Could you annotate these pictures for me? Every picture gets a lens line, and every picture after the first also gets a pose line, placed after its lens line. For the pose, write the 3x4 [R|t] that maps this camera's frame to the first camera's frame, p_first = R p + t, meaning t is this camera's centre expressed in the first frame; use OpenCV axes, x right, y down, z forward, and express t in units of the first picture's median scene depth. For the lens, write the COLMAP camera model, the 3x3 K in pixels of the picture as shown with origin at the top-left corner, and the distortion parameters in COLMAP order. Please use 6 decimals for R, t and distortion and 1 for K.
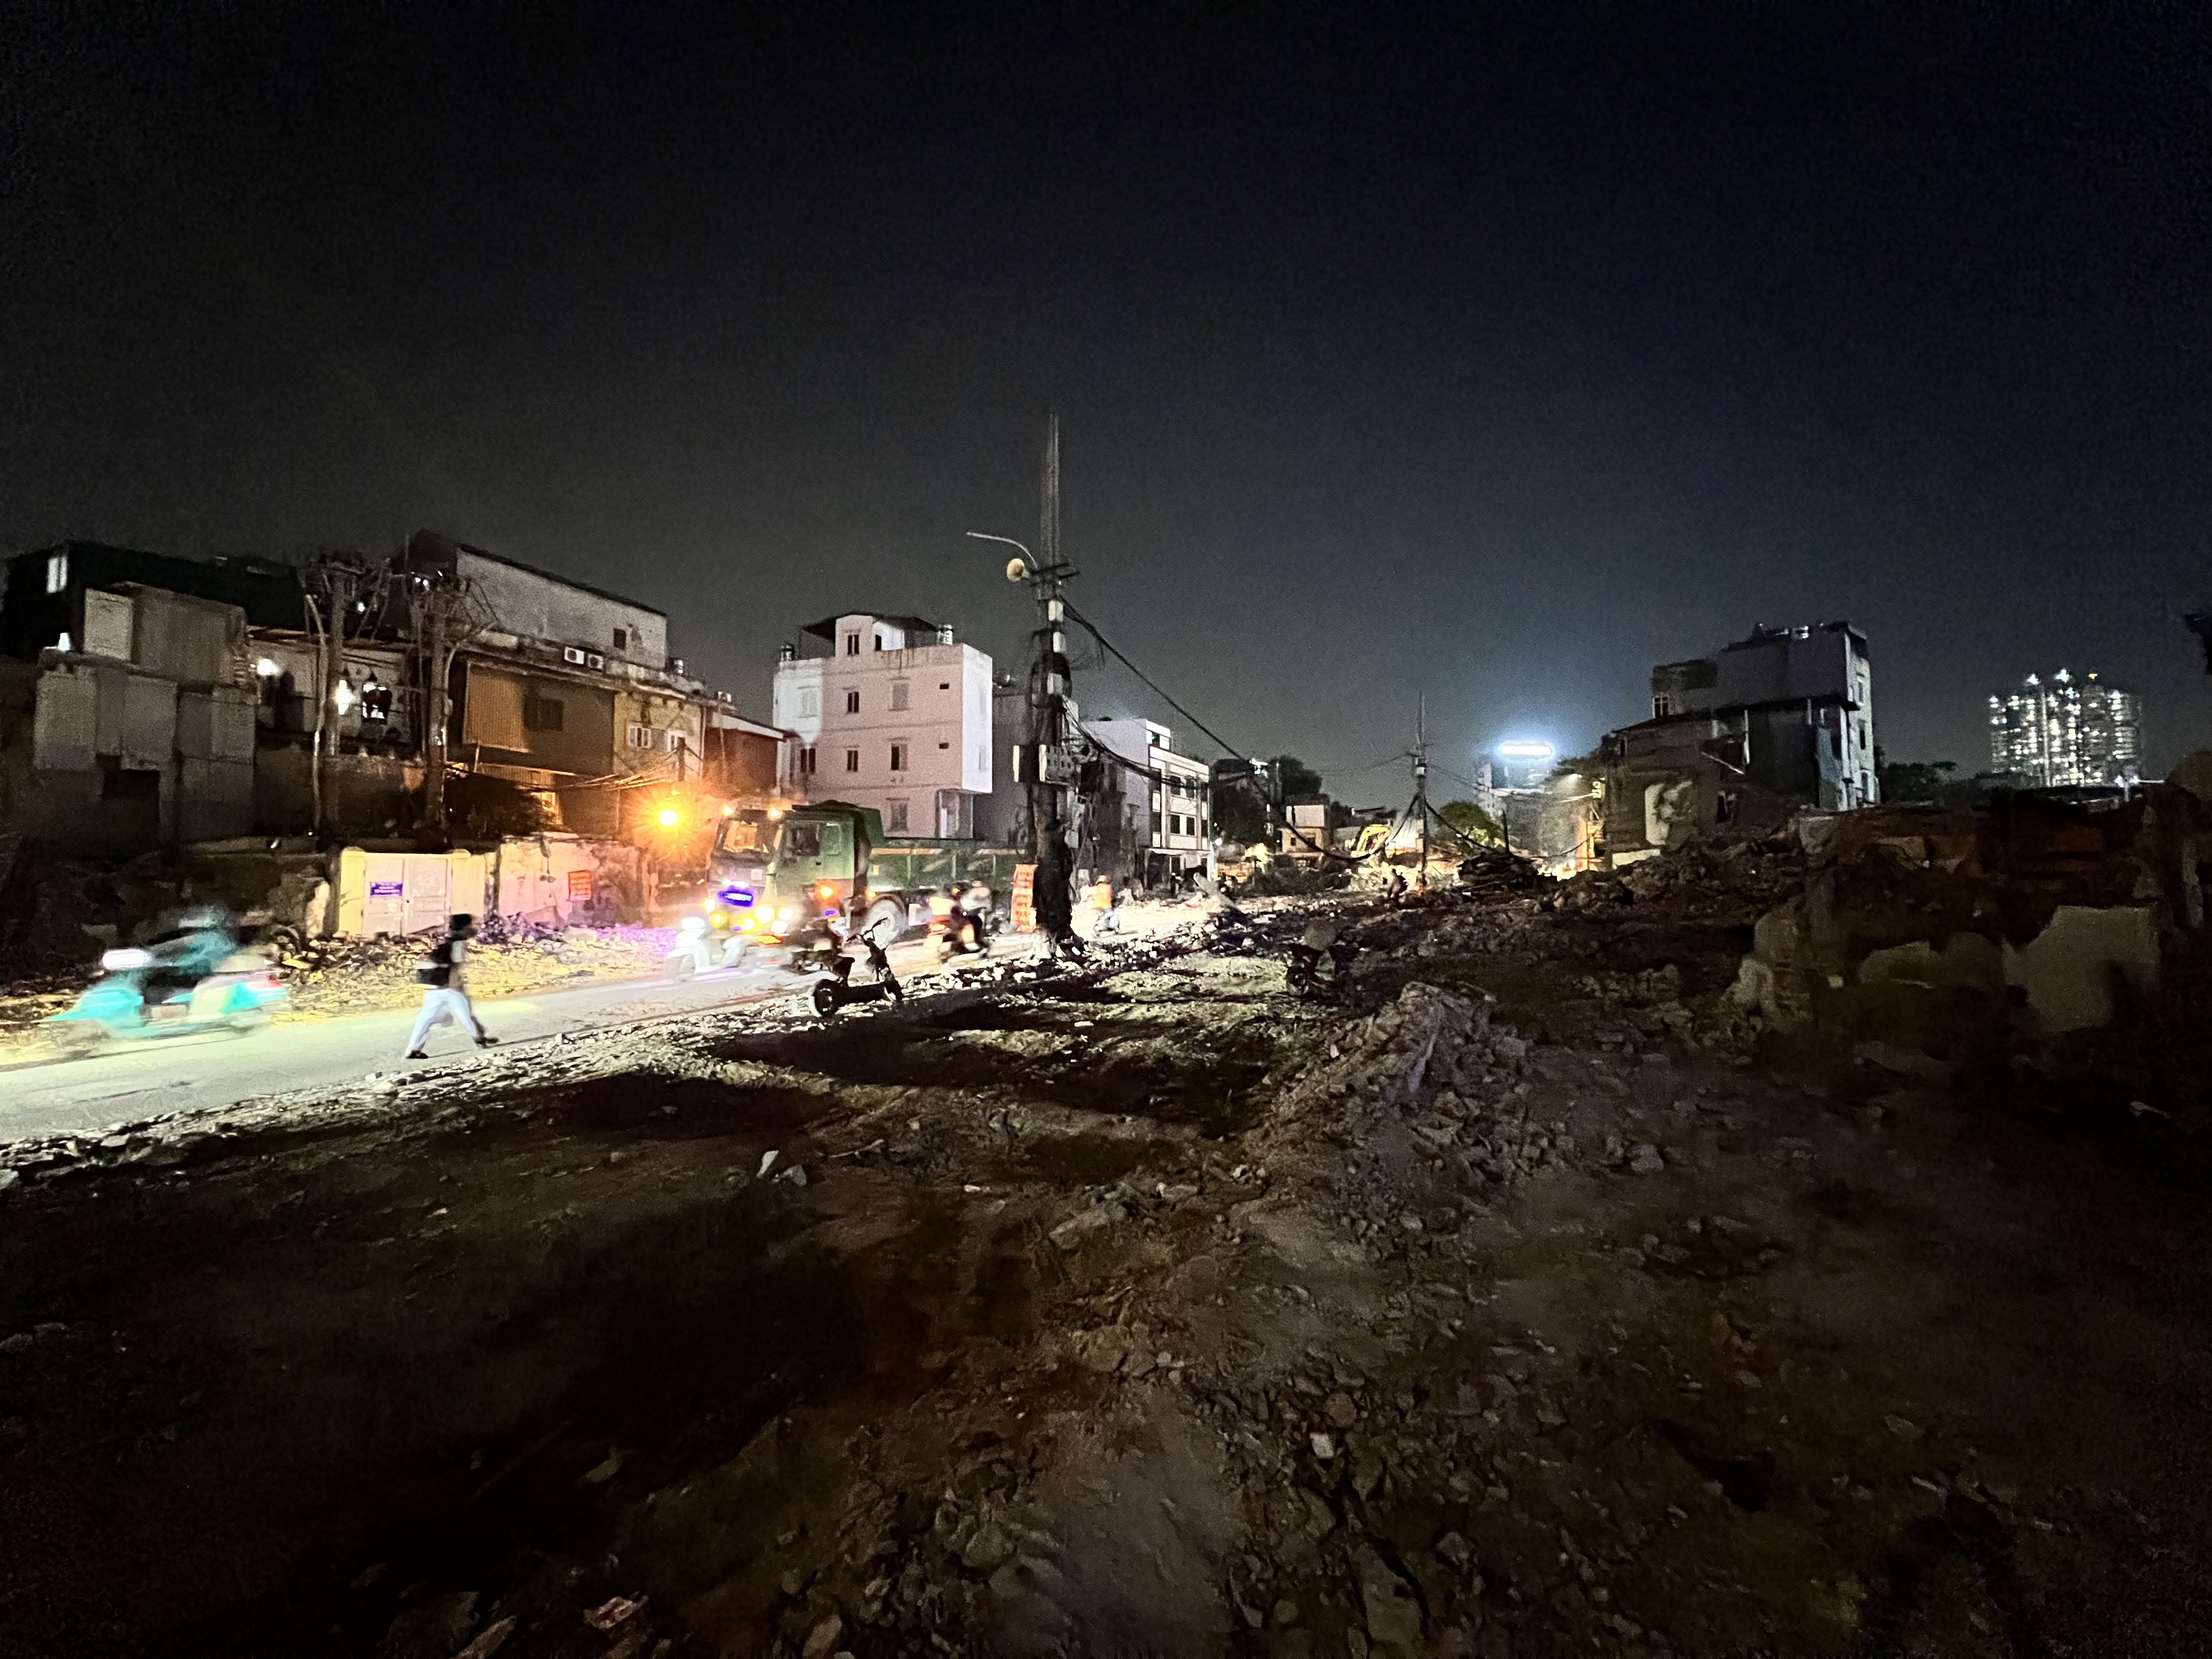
lens RADIAL K [[888.4, 0, 1106.0], [0, 888.4, 830.9], [0, 0, 1]] dist [0.000138, 0.000019]
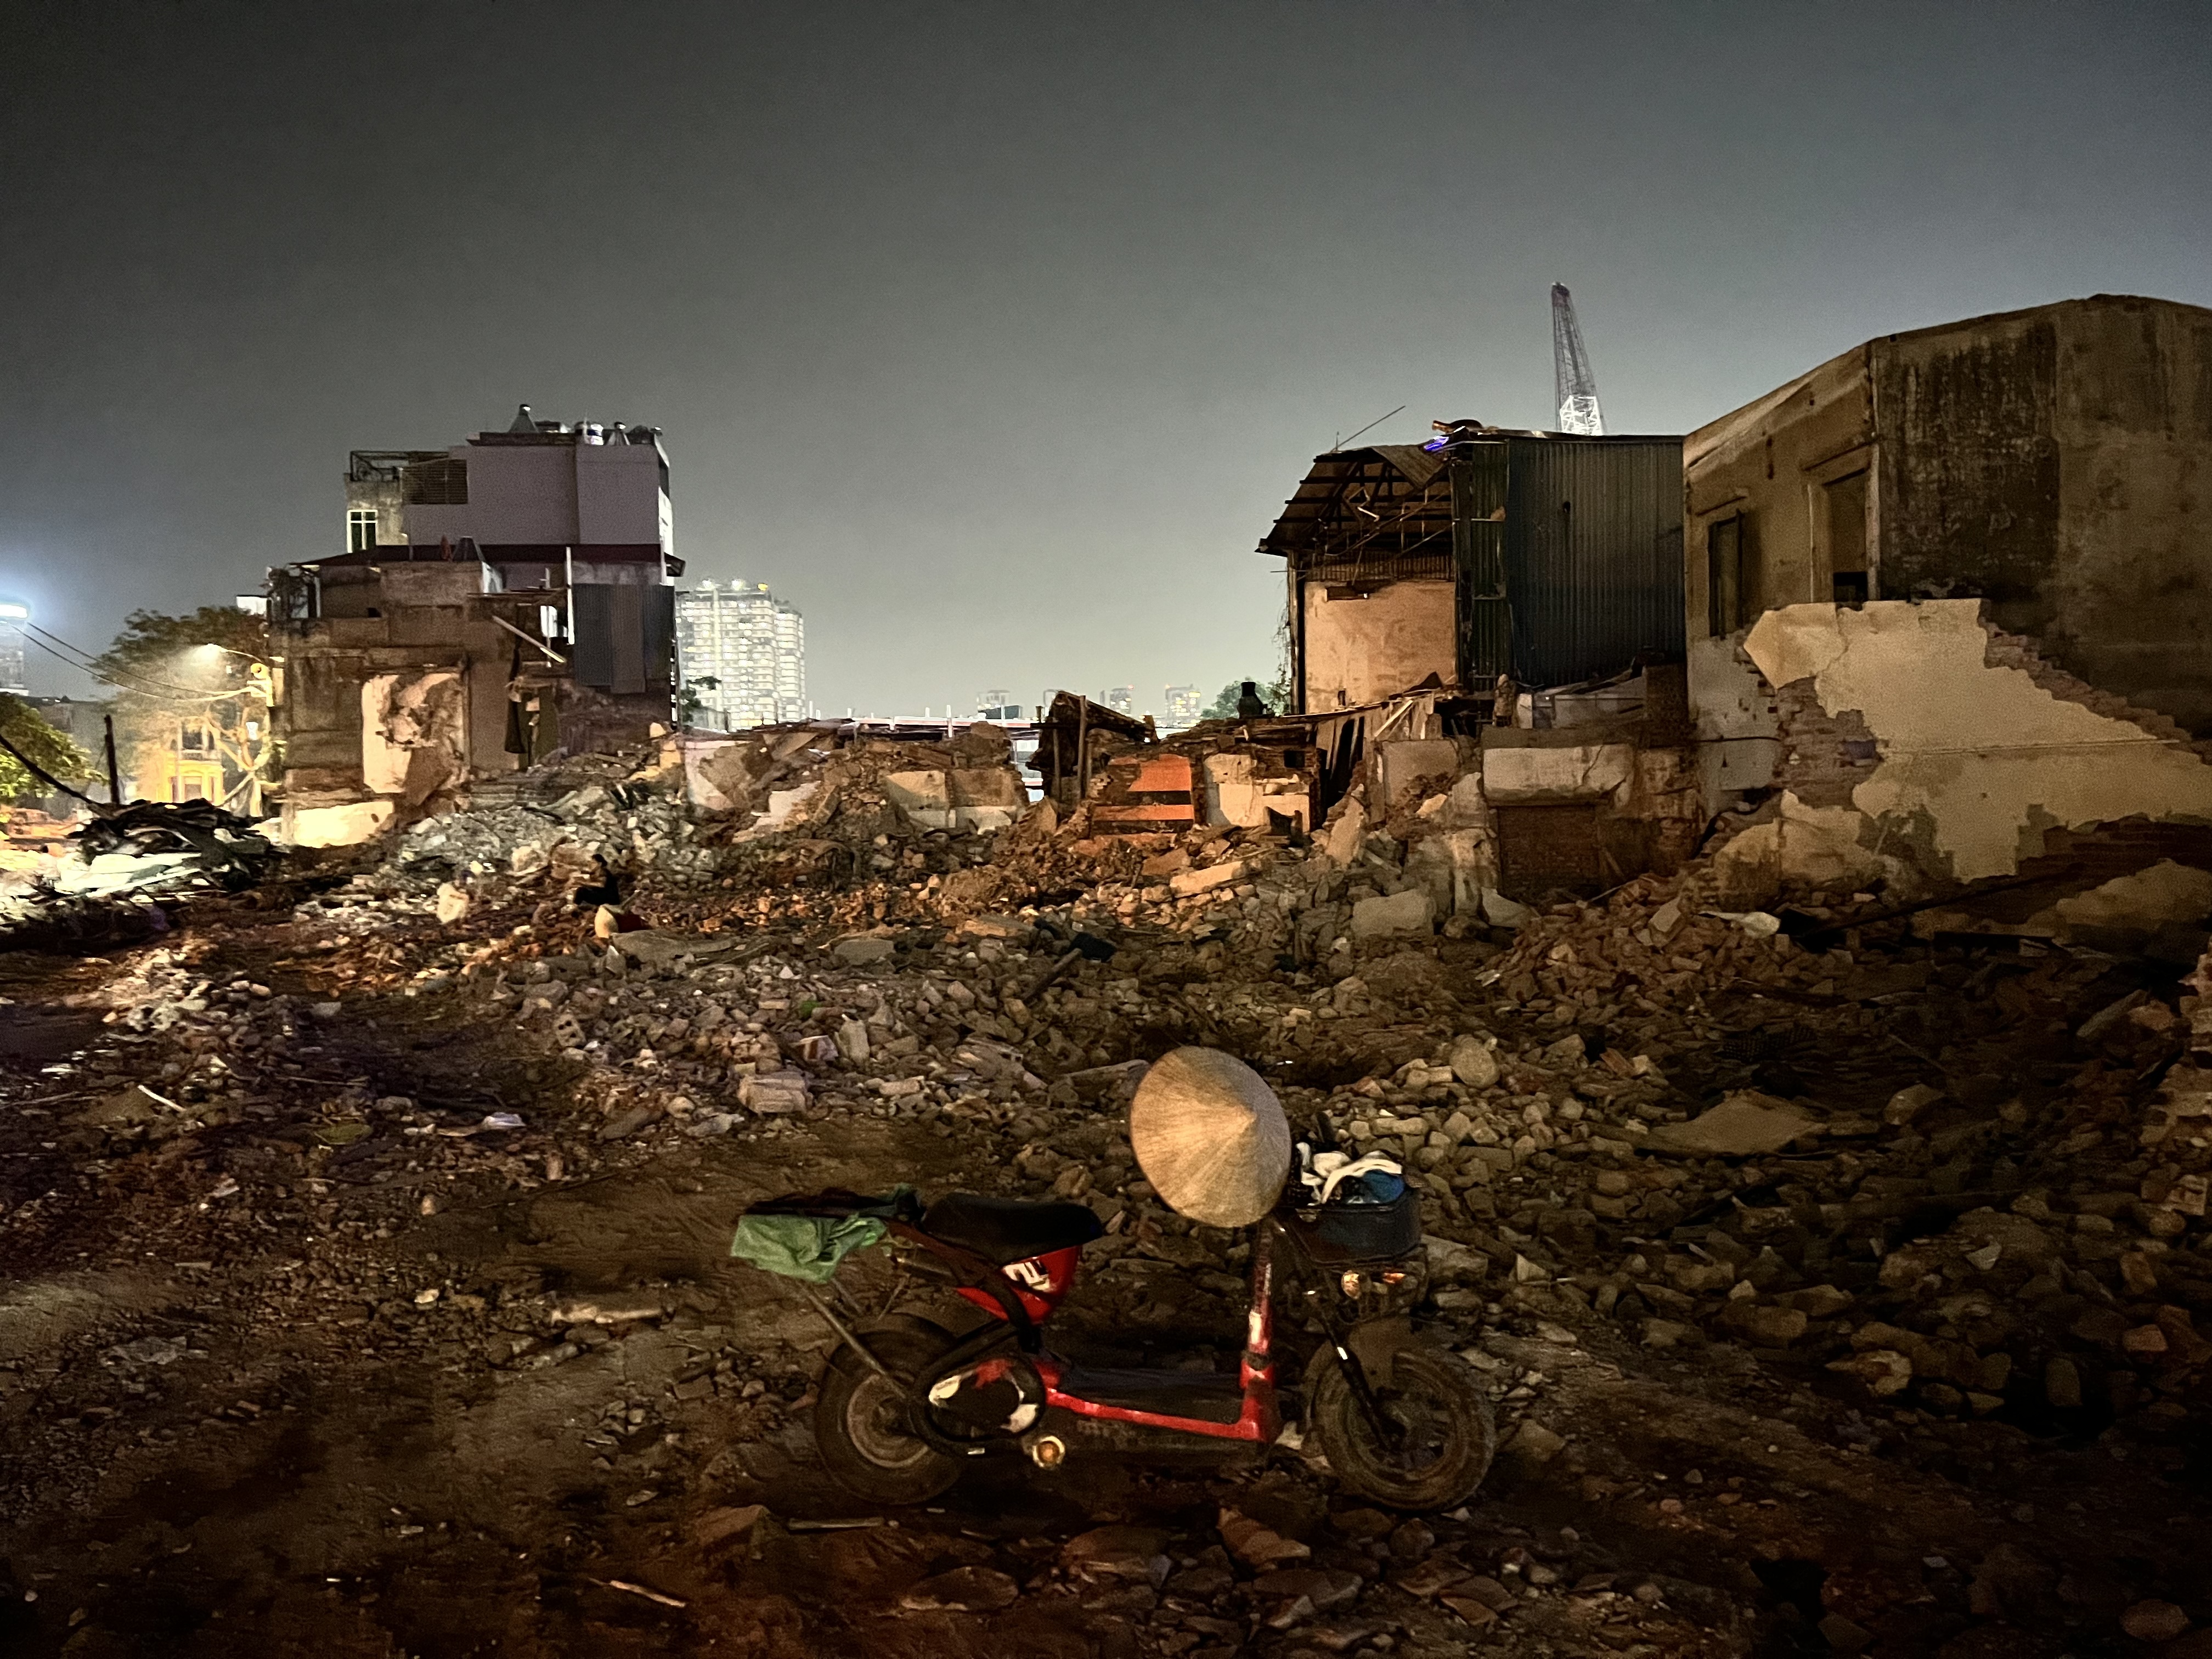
lens RADIAL K [[1683.3, 0, 1105.5], [0, 1683.3, 833.4], [0, 0, 1]] dist [0.001365, -0.000258]
pose [[0.506661, -0.011749, 0.862065, -0.008084], [-0.016240, 0.999600, 0.023168, 0.009562], [-0.861992, -0.025738, 0.506267, 0.149749]]
